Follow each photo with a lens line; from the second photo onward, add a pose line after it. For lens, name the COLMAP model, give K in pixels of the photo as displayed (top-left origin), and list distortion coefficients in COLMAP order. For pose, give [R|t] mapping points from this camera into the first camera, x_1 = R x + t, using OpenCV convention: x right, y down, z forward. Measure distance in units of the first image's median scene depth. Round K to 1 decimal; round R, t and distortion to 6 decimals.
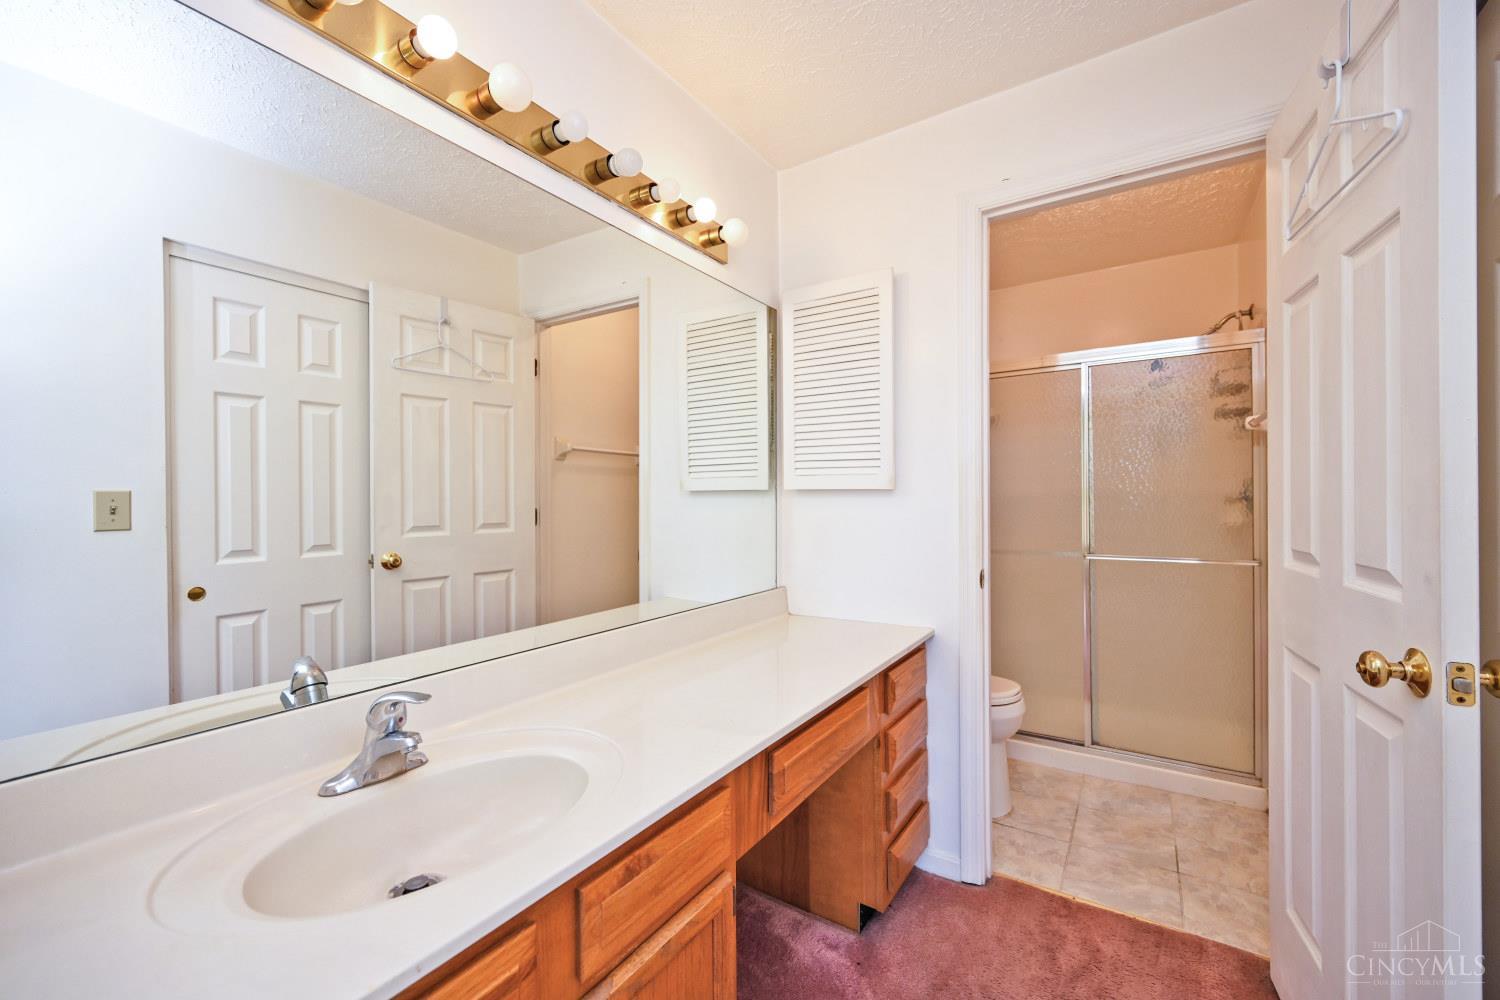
lens RADIAL K [[605.1, 0, 750.0], [0, 605.1, 500.0], [0, 0, 1]] dist [-0.000301, -0.000510]
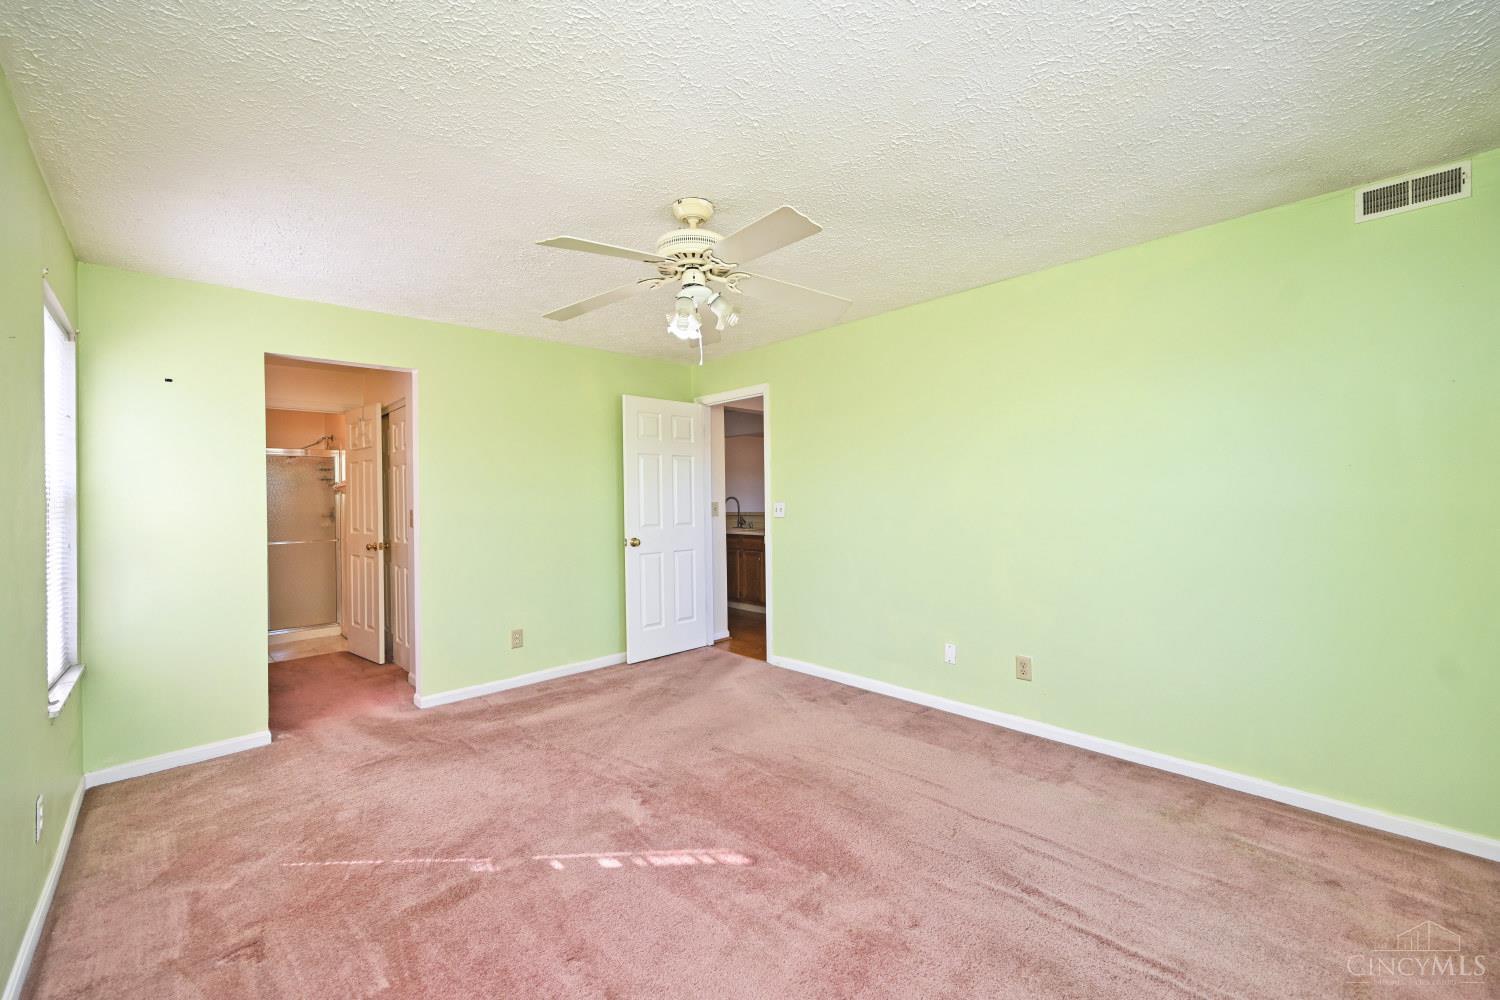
lens RADIAL K [[605.1, 0, 750.0], [0, 605.1, 500.0], [0, 0, 1]] dist [-0.000301, -0.000510]
pose [[0.236519, 0.003710, 0.971620, -1.456266], [0.026728, 0.999589, -0.010323, 0.006007], [-0.971259, 0.028411, 0.236323, -1.536209]]
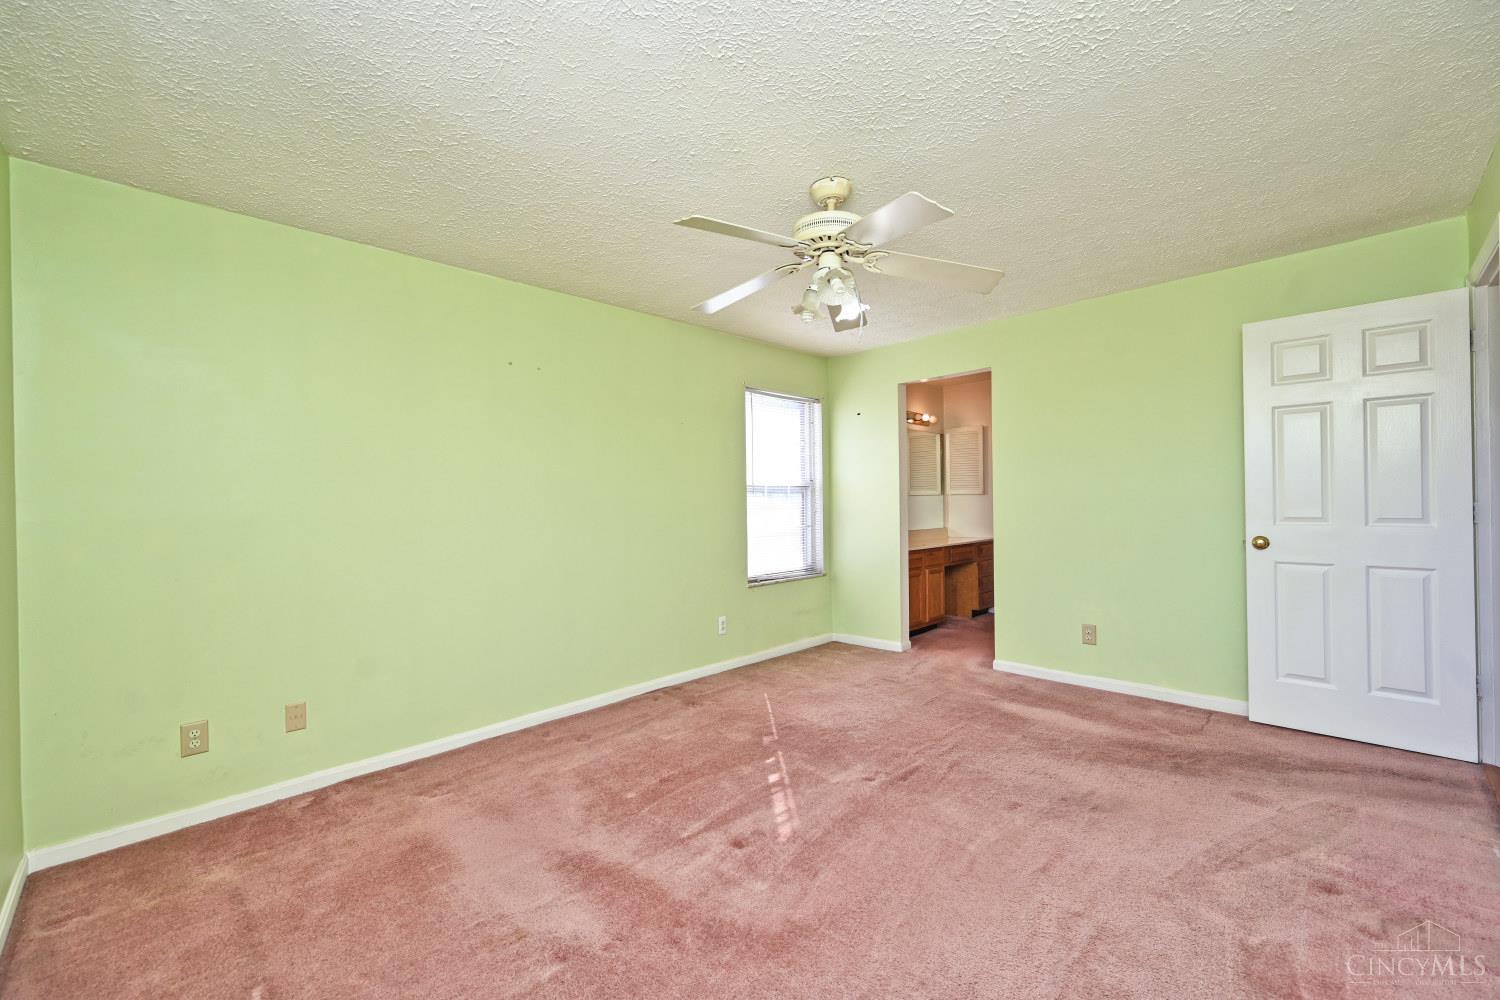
lens RADIAL K [[605.1, 0, 750.0], [0, 605.1, 500.0], [0, 0, 1]] dist [-0.000301, -0.000510]
pose [[0.978647, -0.007730, -0.205403, -0.304413], [0.006812, 0.999963, -0.005173, 0.020475], [0.205436, 0.003664, 0.978664, -2.307854]]
